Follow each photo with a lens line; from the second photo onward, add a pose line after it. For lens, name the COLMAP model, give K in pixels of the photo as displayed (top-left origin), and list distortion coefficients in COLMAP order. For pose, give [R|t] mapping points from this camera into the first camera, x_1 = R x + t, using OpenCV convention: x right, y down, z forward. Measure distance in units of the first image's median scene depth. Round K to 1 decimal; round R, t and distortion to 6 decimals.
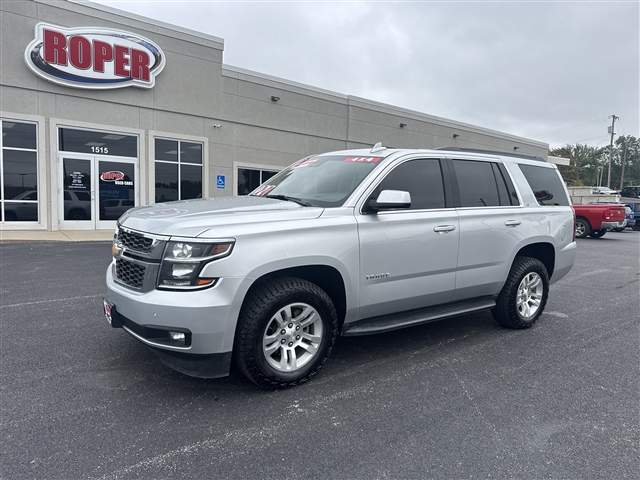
lens RADIAL K [[454.9, 0, 325.4], [0, 454.9, 236.1], [0, 0, 1]] dist [0.014468, -0.022992]
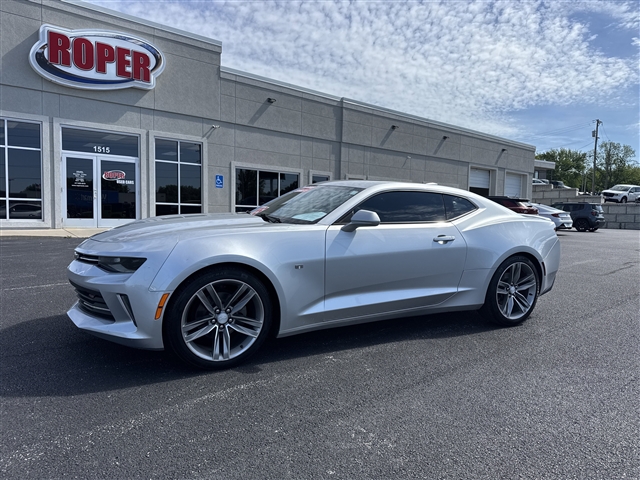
lens RADIAL K [[454.9, 0, 322.4], [0, 454.9, 237.0], [0, 0, 1]] dist [0.014468, -0.022992]
pose [[0.999781, -0.006548, 0.019897, -0.023569], [0.006748, 0.999927, -0.009980, 0.020093], [-0.019830, 0.010112, 0.999752, -0.026133]]
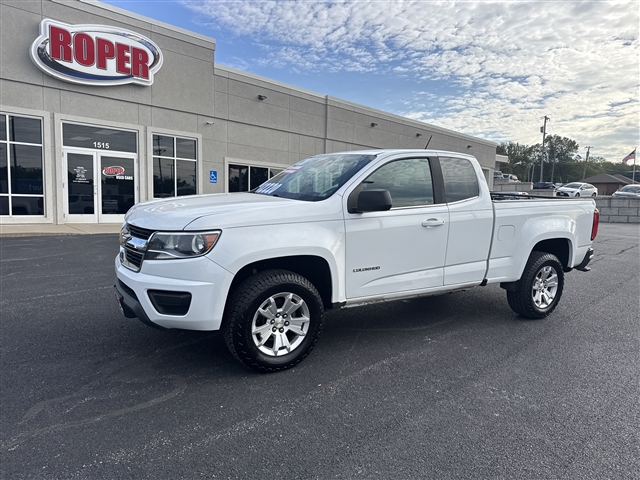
lens RADIAL K [[454.9, 0, 324.5], [0, 454.9, 237.9], [0, 0, 1]] dist [0.014468, -0.022992]
pose [[0.992583, -0.011795, 0.120993, -0.124553], [0.009939, 0.999824, 0.015929, 0.007704], [-0.121159, -0.014608, 0.992526, -0.079369]]
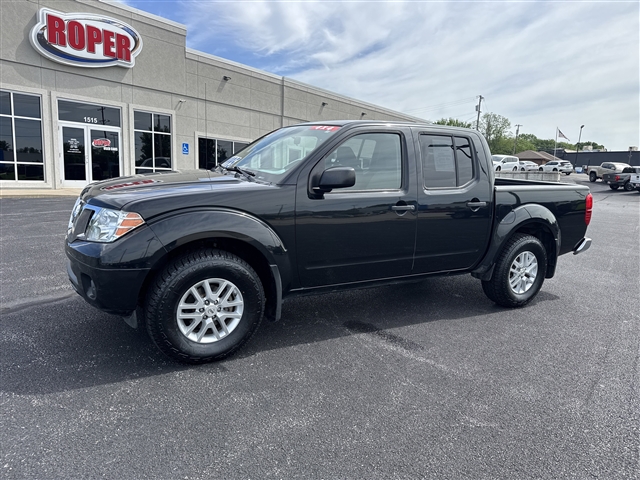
lens RADIAL K [[454.9, 0, 323.1], [0, 454.9, 235.7], [0, 0, 1]] dist [0.014468, -0.022992]
pose [[0.971912, -0.024619, 0.234055, -0.196422], [0.008335, 0.997490, 0.070310, 0.030211], [-0.235199, -0.066384, 0.969678, -0.295622]]
